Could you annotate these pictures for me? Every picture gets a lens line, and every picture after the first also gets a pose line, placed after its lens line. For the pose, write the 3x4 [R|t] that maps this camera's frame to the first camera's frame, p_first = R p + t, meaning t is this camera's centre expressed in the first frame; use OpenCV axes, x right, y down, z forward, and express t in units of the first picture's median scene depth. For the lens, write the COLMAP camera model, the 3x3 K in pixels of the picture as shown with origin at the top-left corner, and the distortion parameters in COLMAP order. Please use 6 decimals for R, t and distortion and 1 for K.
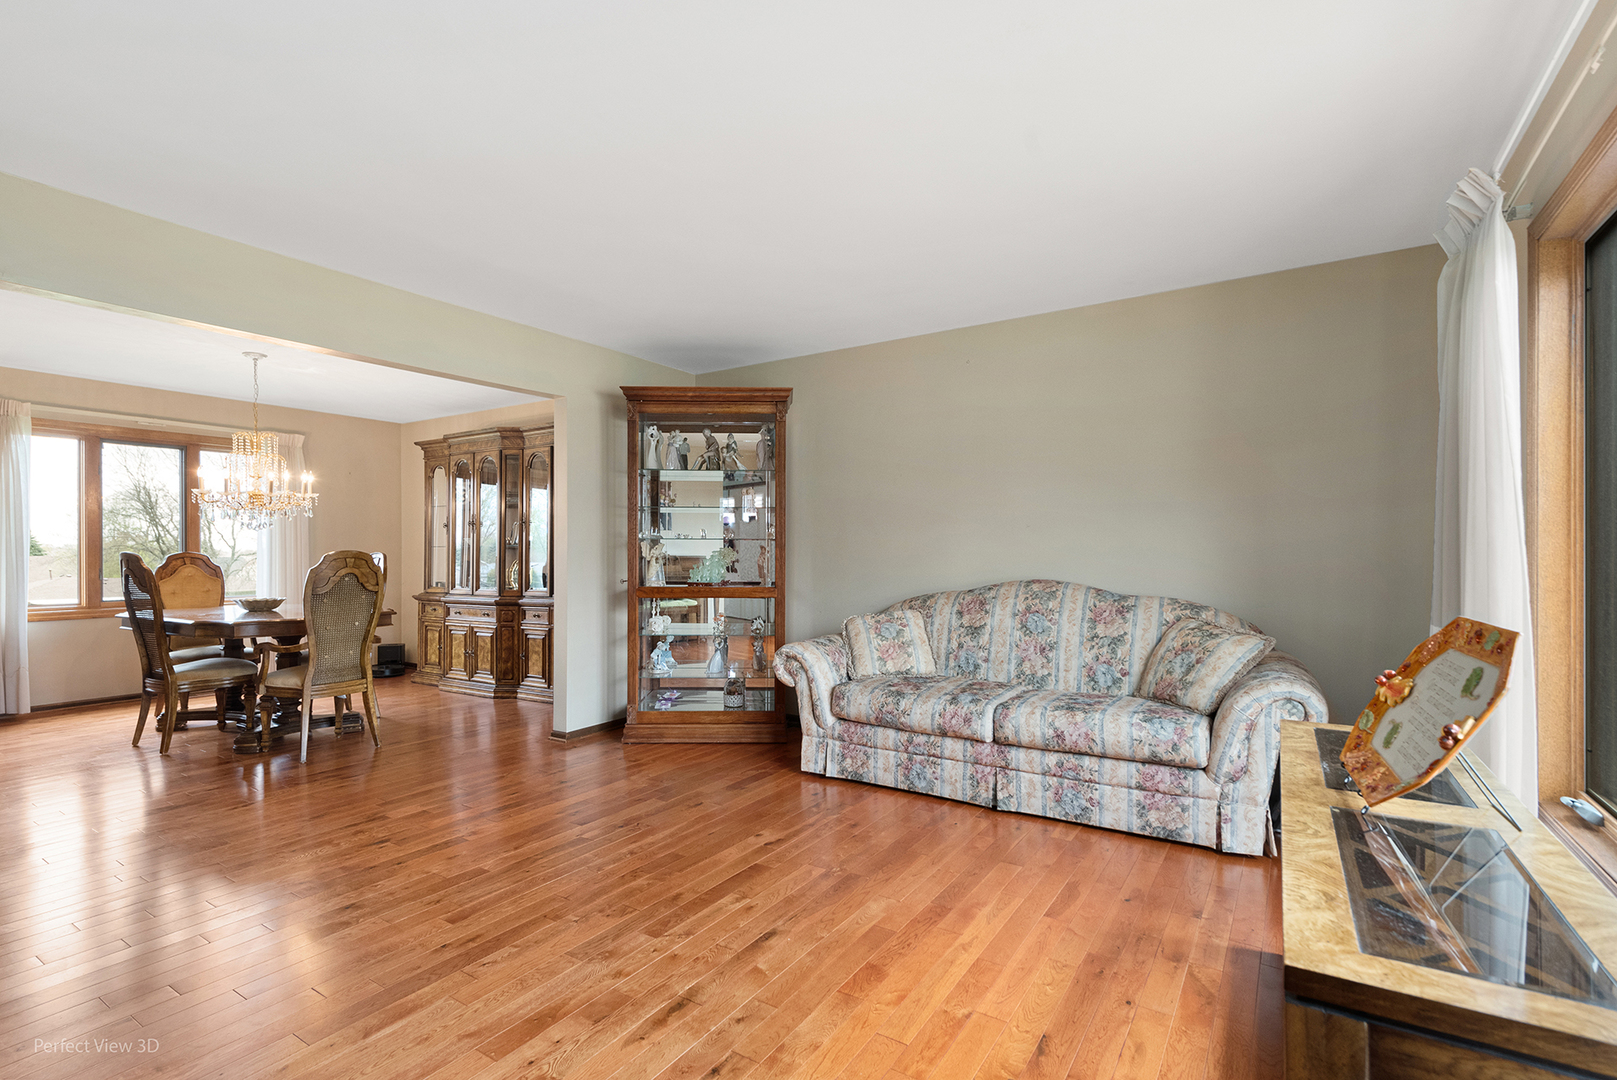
lens RADIAL K [[770.8, 0, 808.4], [0, 770.8, 545.8], [0, 0, 1]] dist [0.000665, -0.000052]
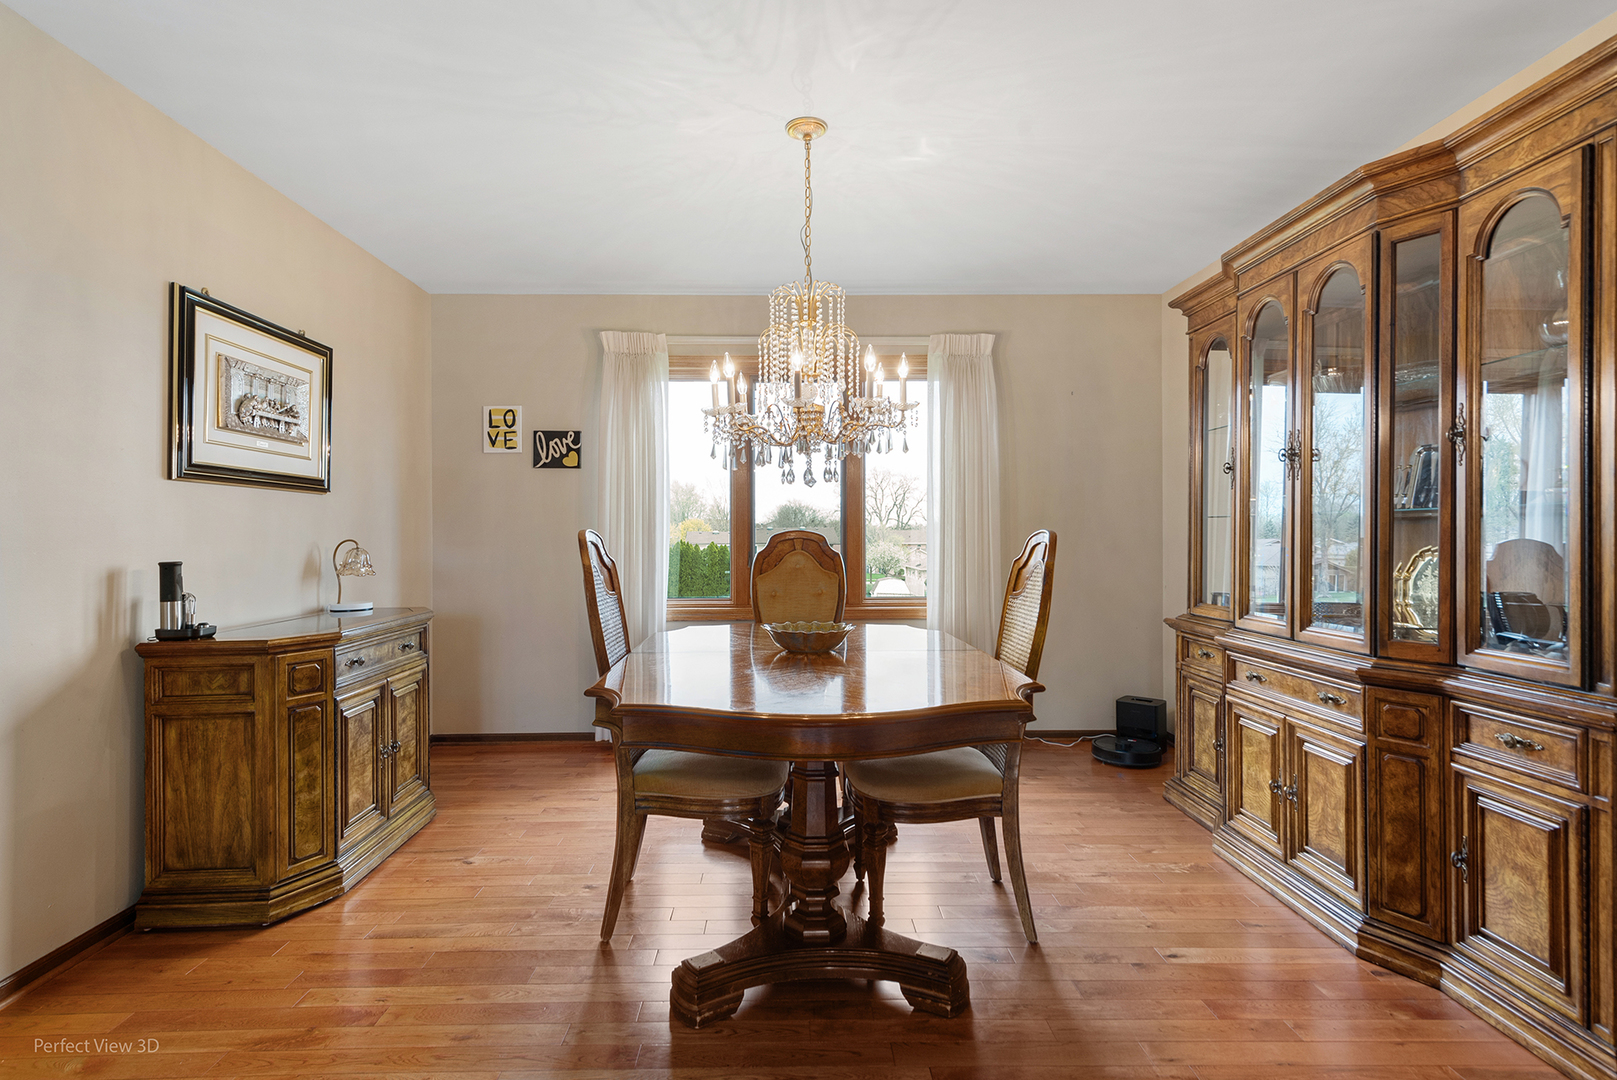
lens RADIAL K [[810.5, 0, 807.5], [0, 810.5, 531.2], [0, 0, 1]] dist [0.017367, -0.006287]
pose [[0.562376, -0.000236, -0.826882, -0.237368], [0.008519, 0.999949, 0.005509, 0.005040], [0.826838, -0.010143, 0.562349, 0.576553]]
